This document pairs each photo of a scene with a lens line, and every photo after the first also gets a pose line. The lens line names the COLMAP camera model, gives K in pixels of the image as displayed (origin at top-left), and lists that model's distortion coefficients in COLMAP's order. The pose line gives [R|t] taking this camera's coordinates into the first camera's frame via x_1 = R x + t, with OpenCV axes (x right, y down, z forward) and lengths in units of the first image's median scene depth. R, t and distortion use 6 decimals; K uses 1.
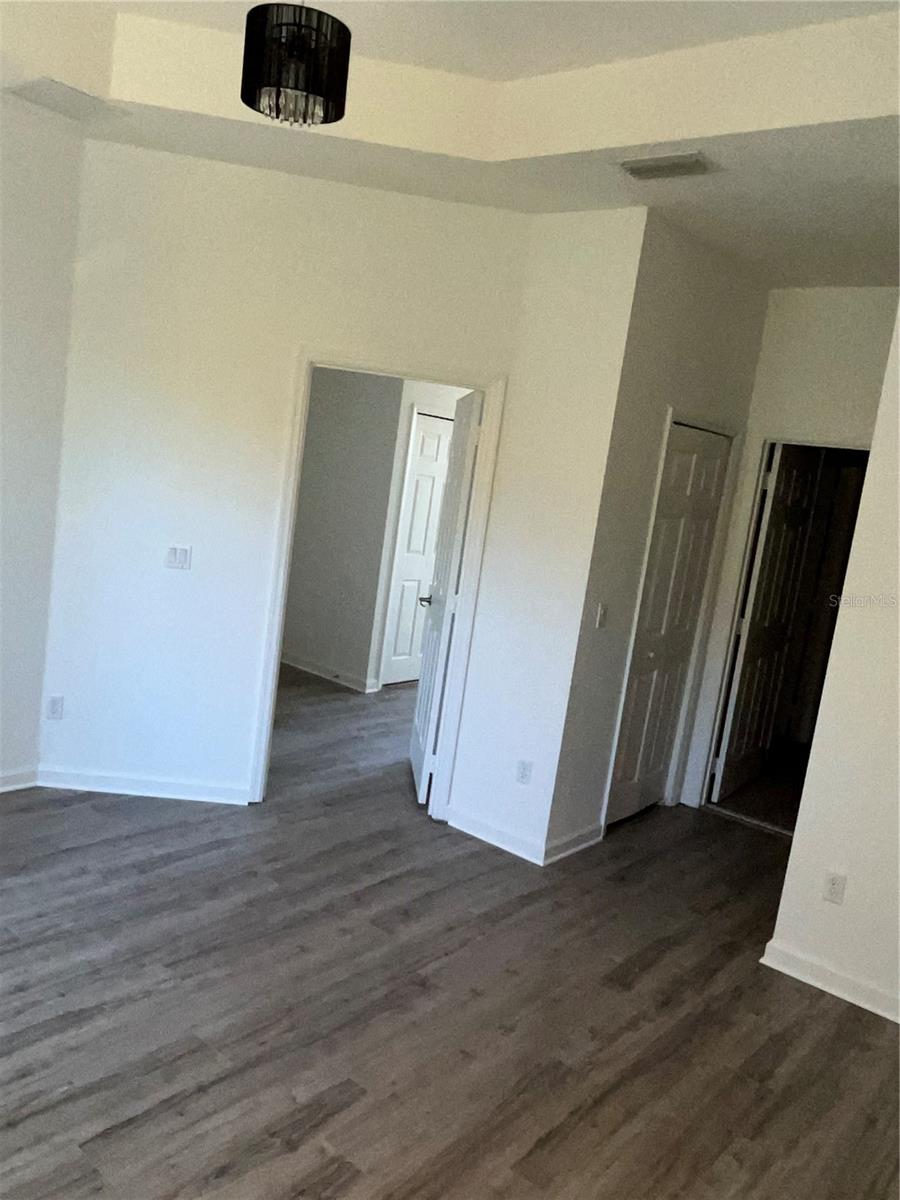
lens RADIAL K [[924.3, 0, 450.0], [0, 924.3, 600.0], [0, 0, 1]] dist [0.001756, 0.003397]
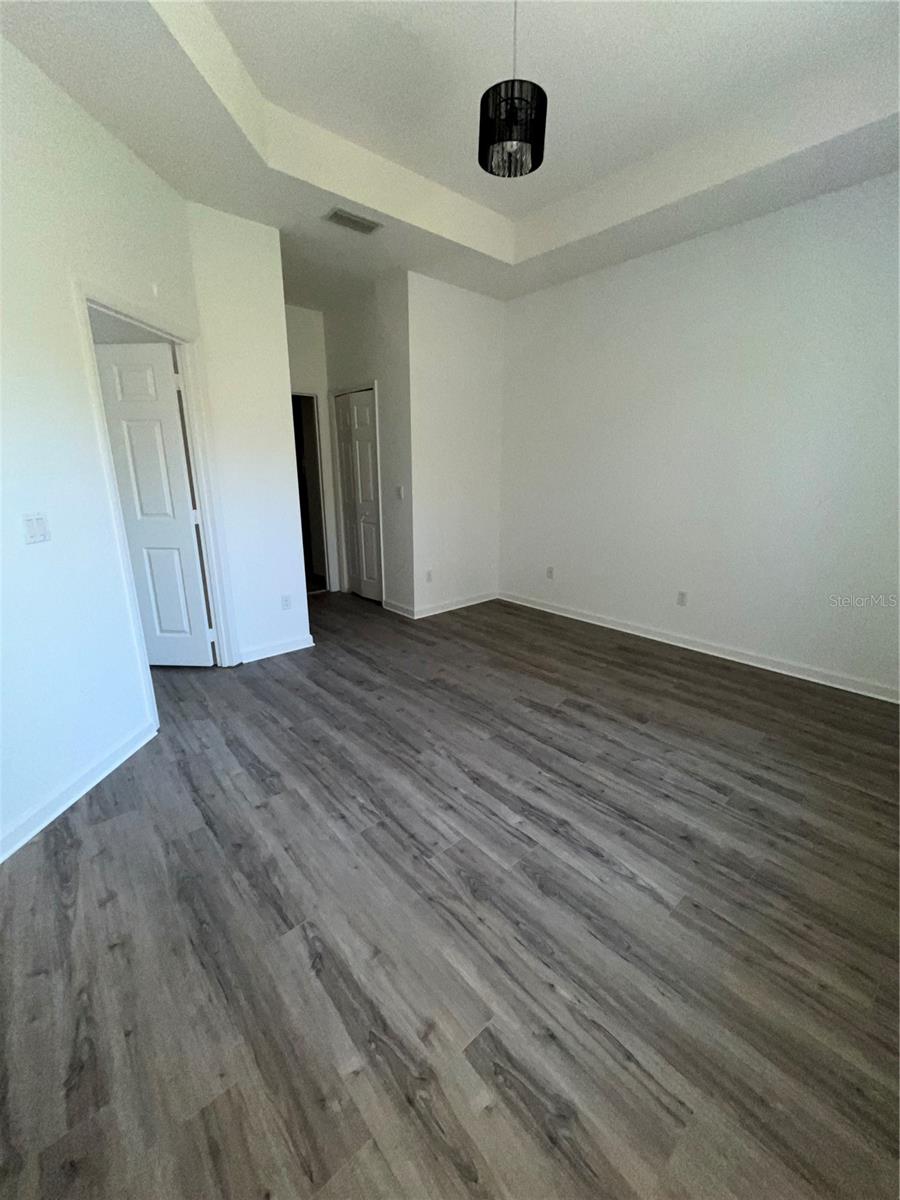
lens RADIAL K [[480.3, 0, 450.0], [0, 480.3, 600.0], [0, 0, 1]] dist [0.000209, -0.000153]
pose [[0.156960, -0.387285, 0.908501, -0.849062], [0.161635, 0.917573, 0.363227, -0.109234], [-0.974288, 0.089834, 0.206622, 0.699233]]
